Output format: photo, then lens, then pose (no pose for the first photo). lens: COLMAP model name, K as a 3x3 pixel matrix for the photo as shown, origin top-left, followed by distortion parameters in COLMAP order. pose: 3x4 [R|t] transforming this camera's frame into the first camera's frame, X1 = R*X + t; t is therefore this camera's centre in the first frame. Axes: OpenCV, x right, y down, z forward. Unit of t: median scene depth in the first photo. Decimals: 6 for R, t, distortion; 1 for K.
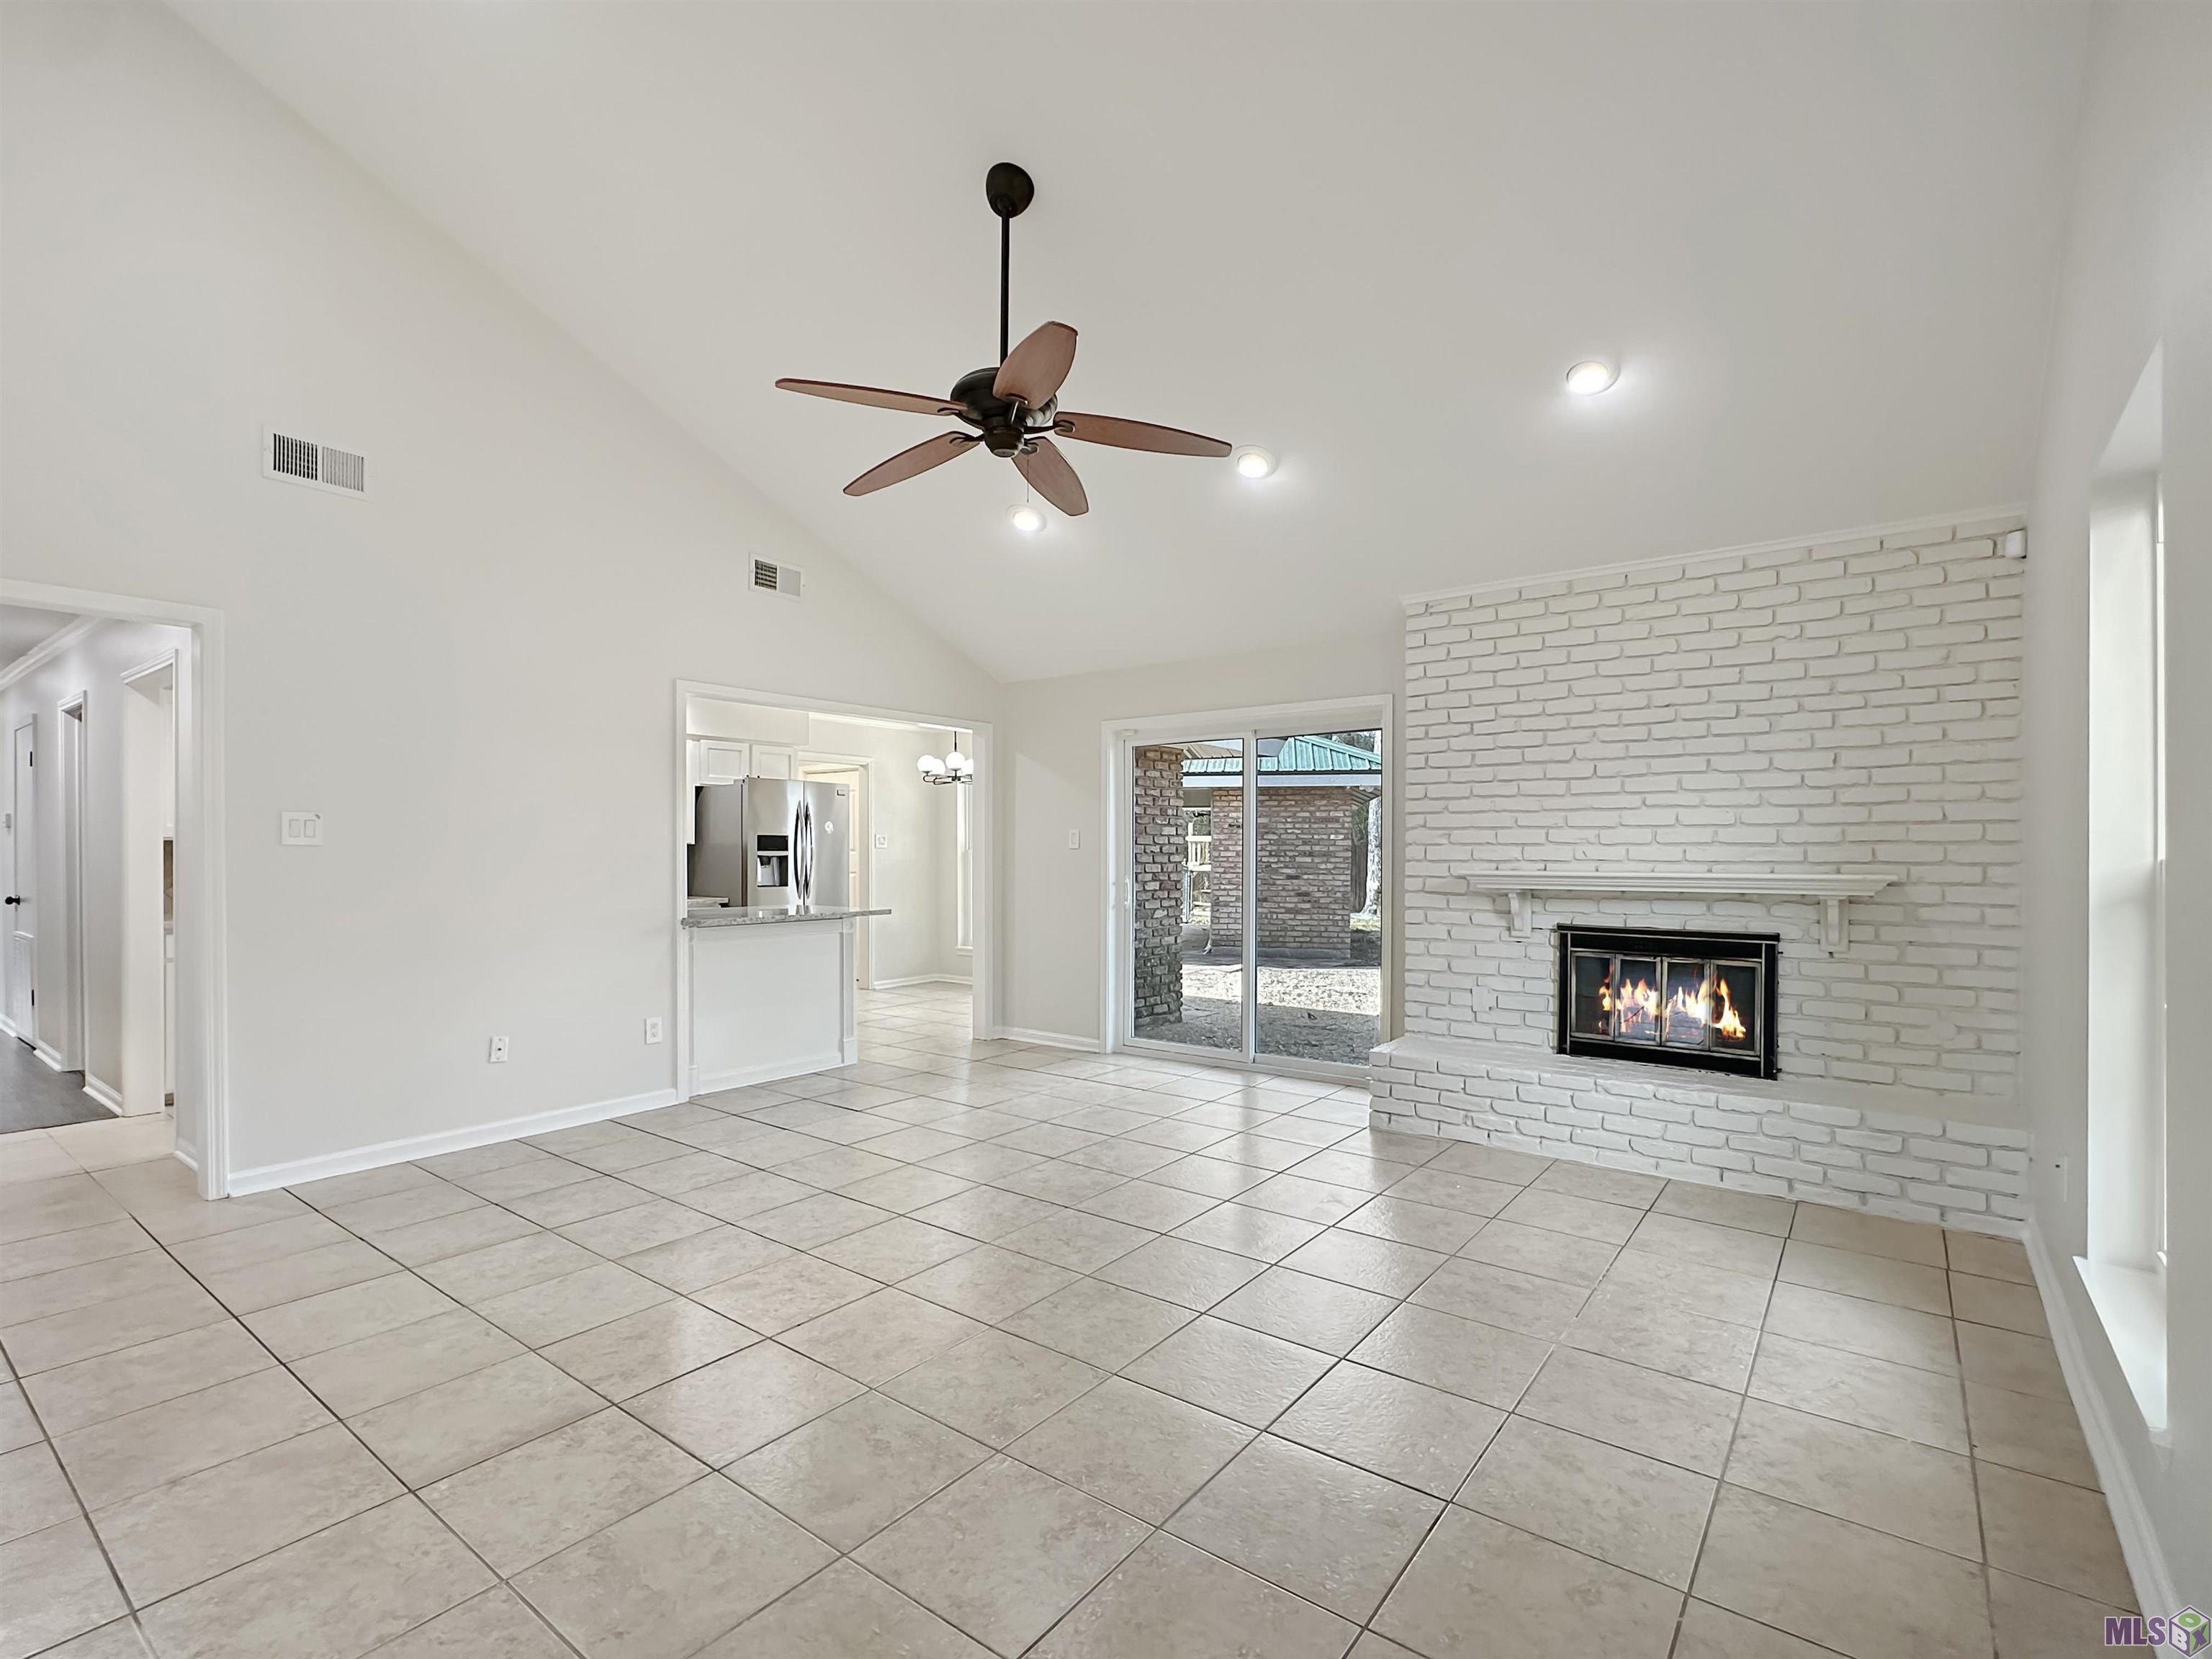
lens RADIAL K [[1036.4, 0, 1098.6], [0, 1036.4, 862.4], [0, 0, 1]] dist [-0.000925, 0.000575]
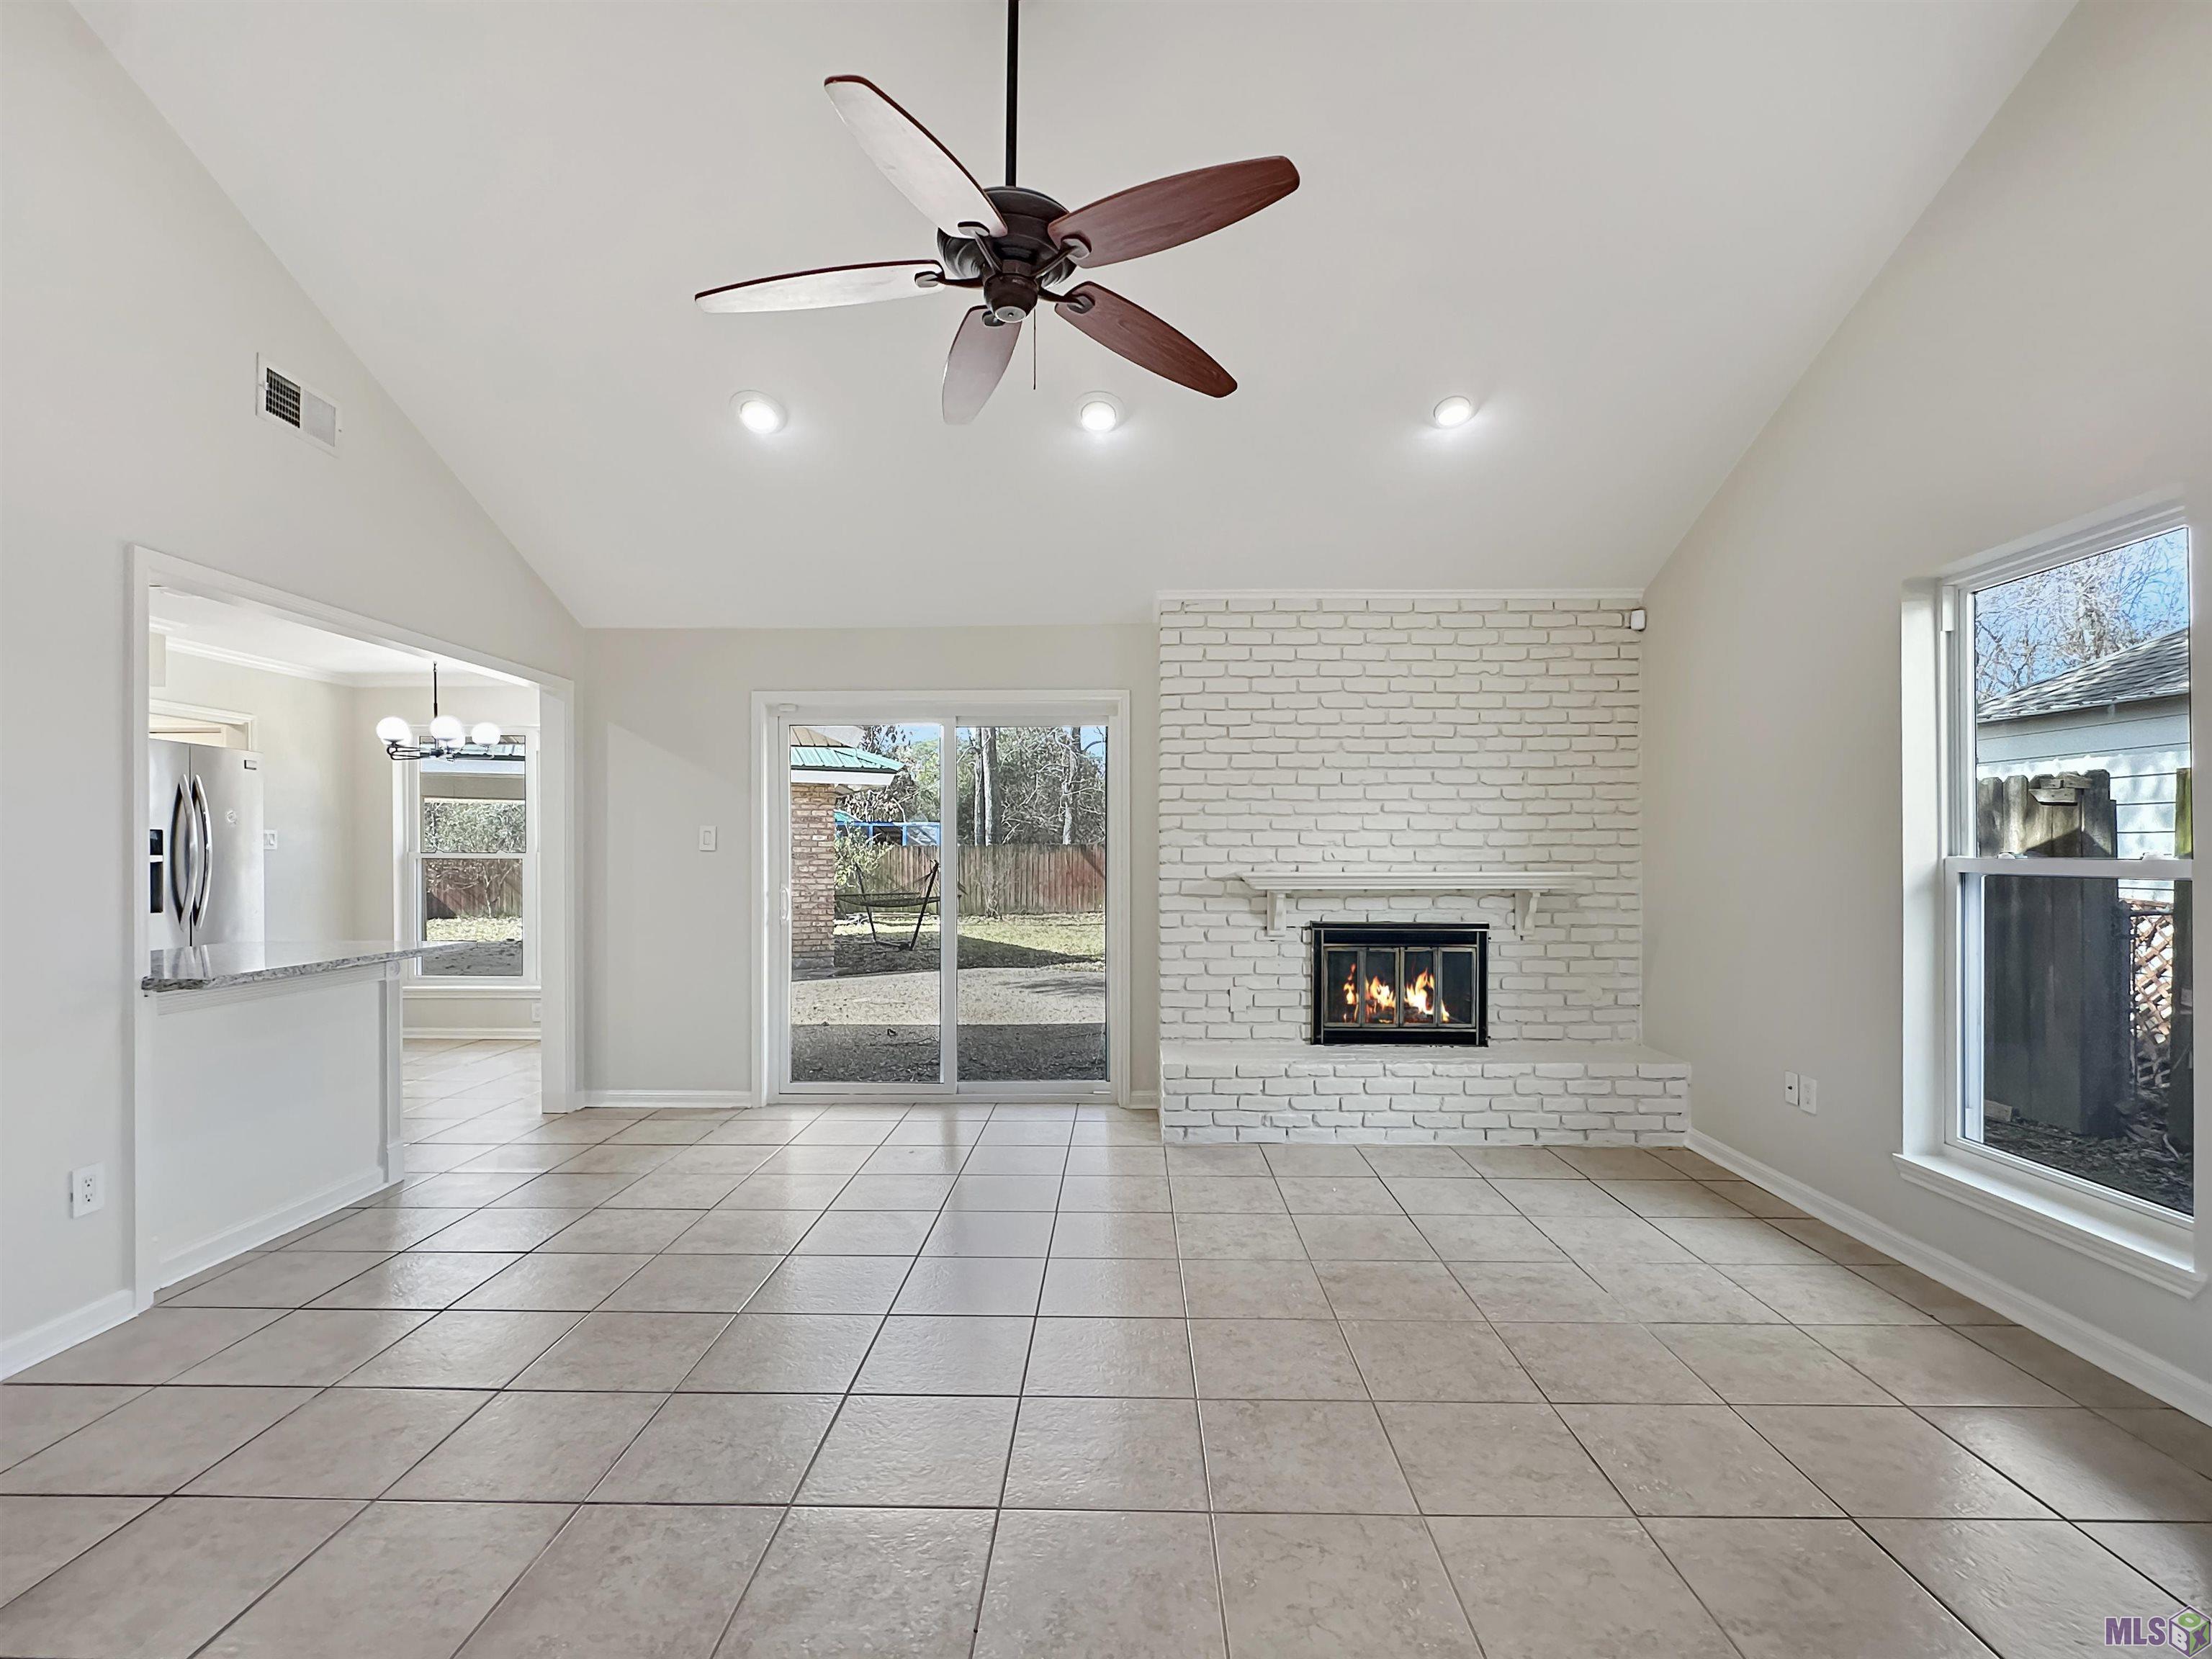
lens RADIAL K [[1036.4, 0, 1105.5], [0, 1036.4, 856.9], [0, 0, 1]] dist [-0.000925, 0.000575]
pose [[0.802415, -0.004740, 0.596748, -0.392952], [0.008645, 0.999956, -0.003682, -0.005223], [-0.596704, 0.008113, 0.802420, 0.304988]]
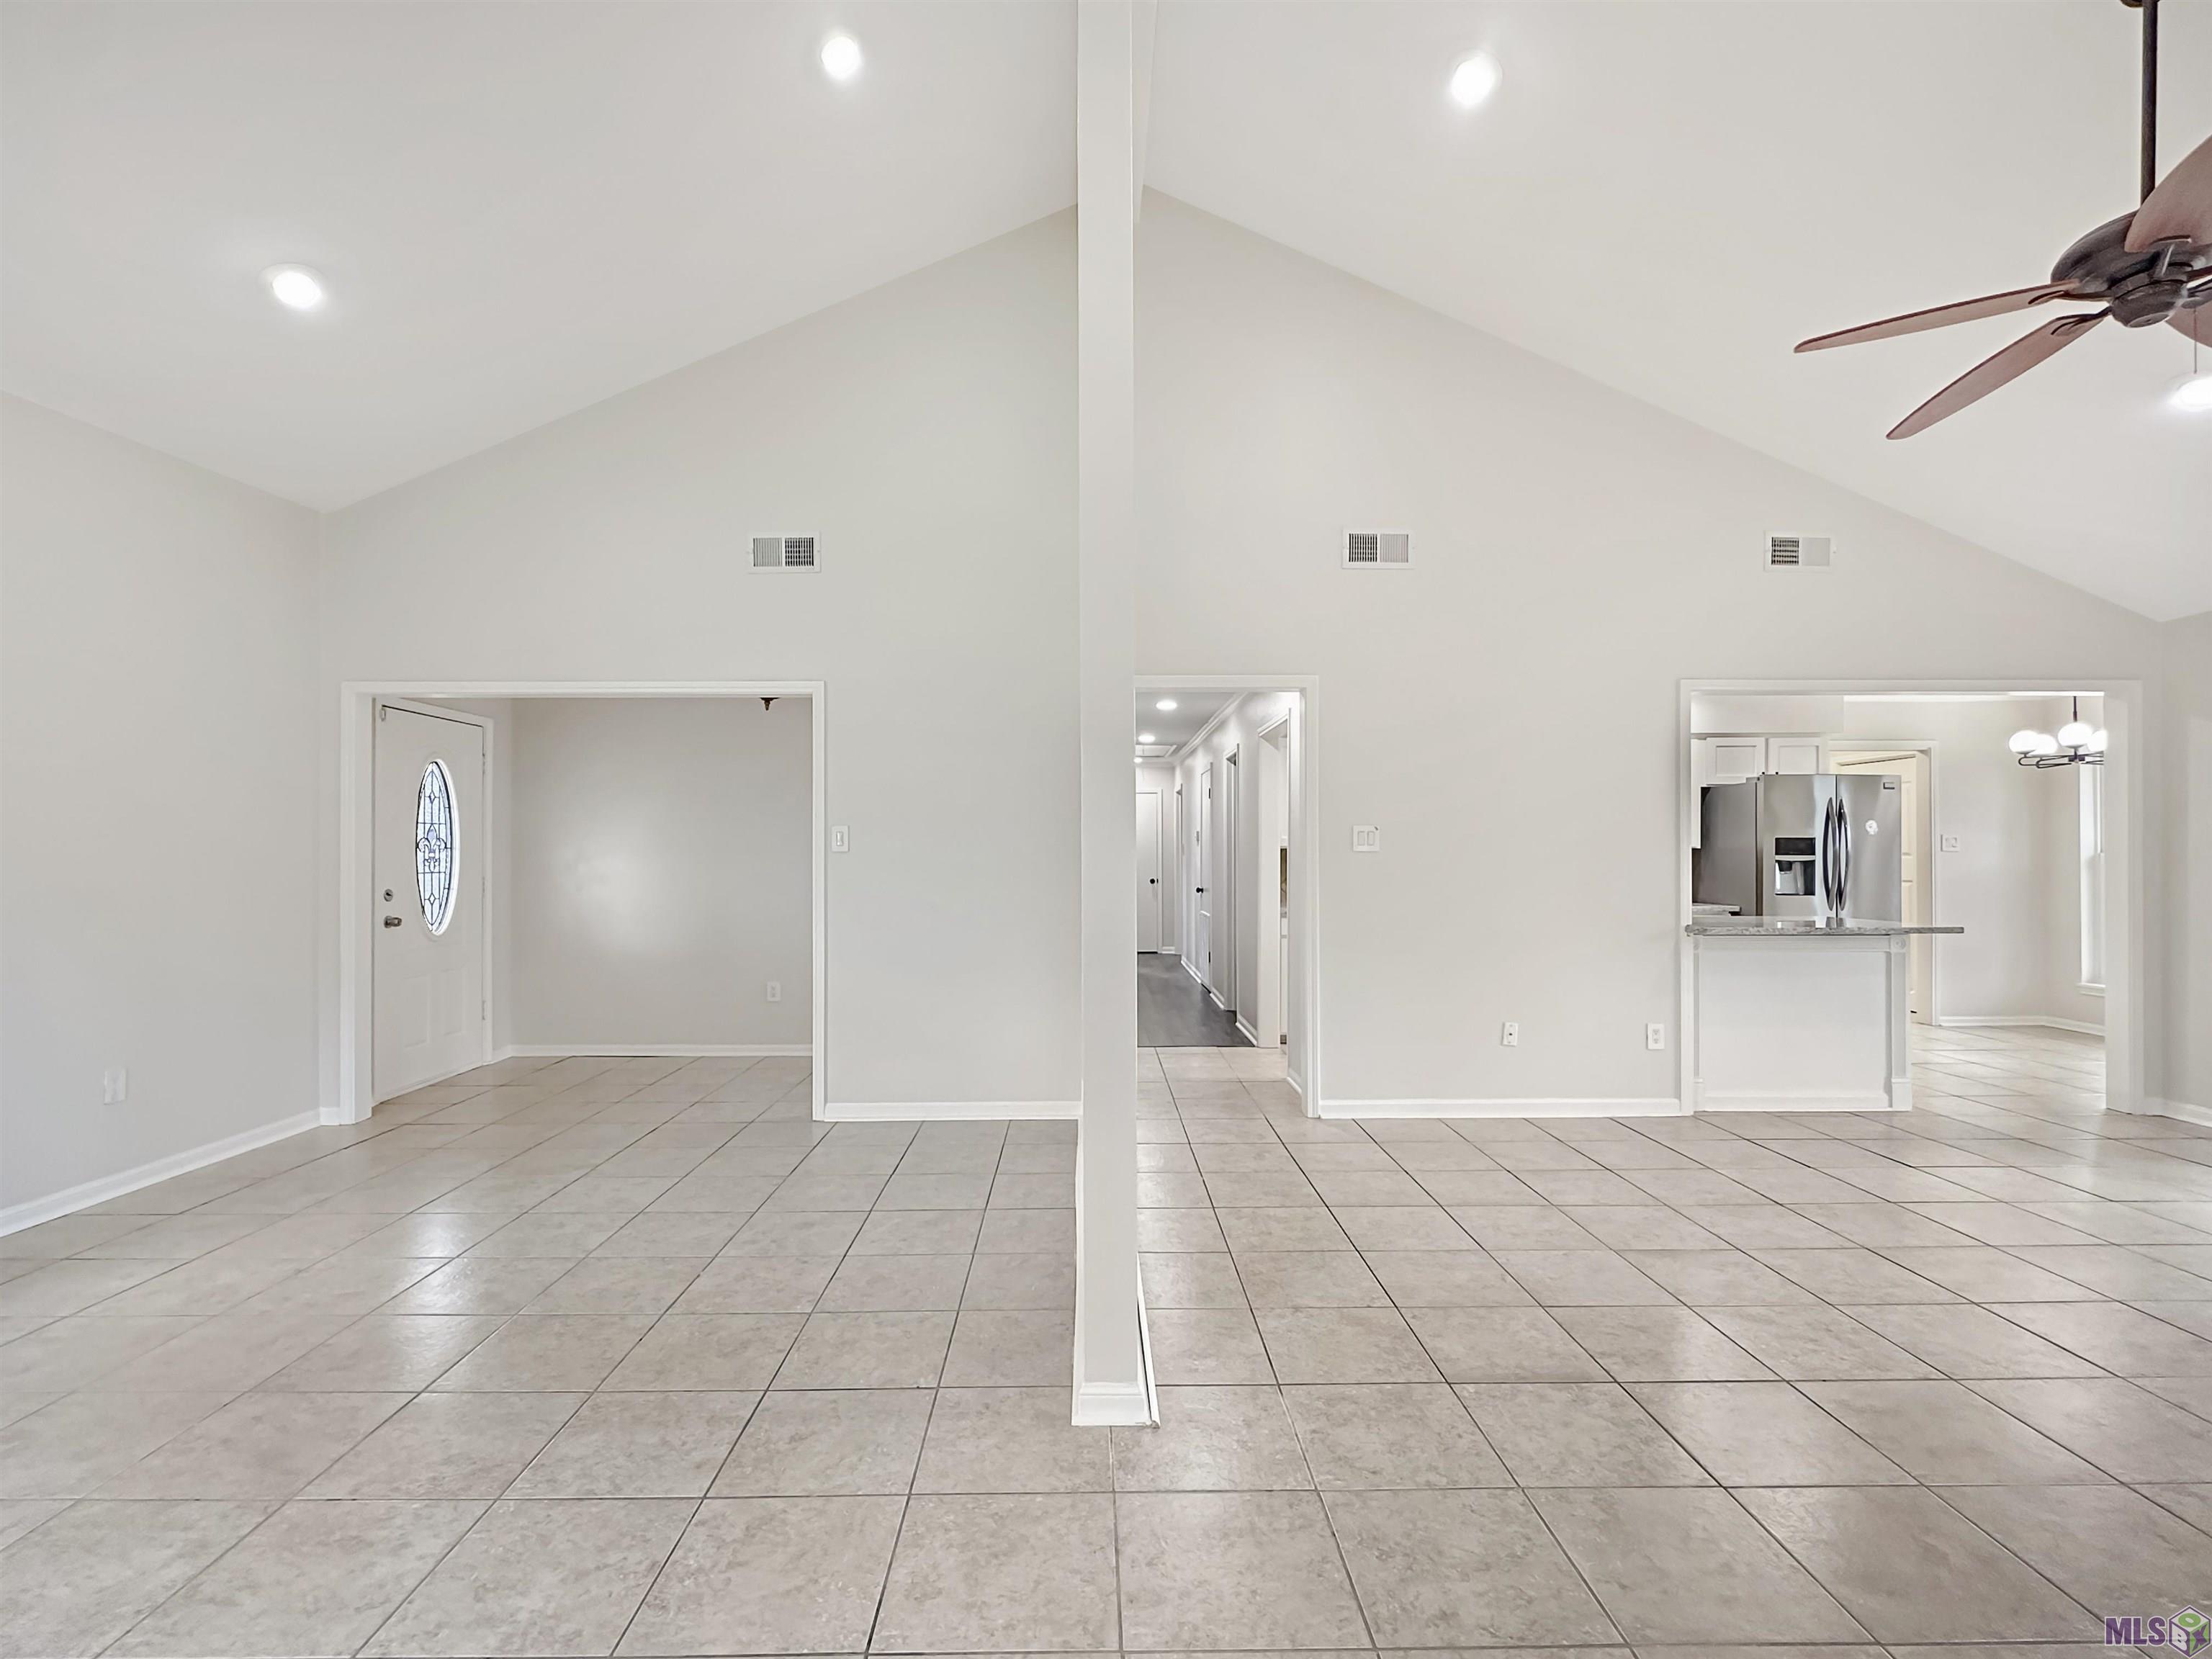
lens RADIAL K [[1036.4, 0, 1093.9], [0, 1036.4, 852.6], [0, 0, 1]] dist [-0.000925, 0.000575]
pose [[0.620386, -0.004162, -0.784285, 0.017948], [-0.007116, 0.999915, -0.010935, 0.000953], [0.784264, 0.012365, 0.620304, -0.044478]]
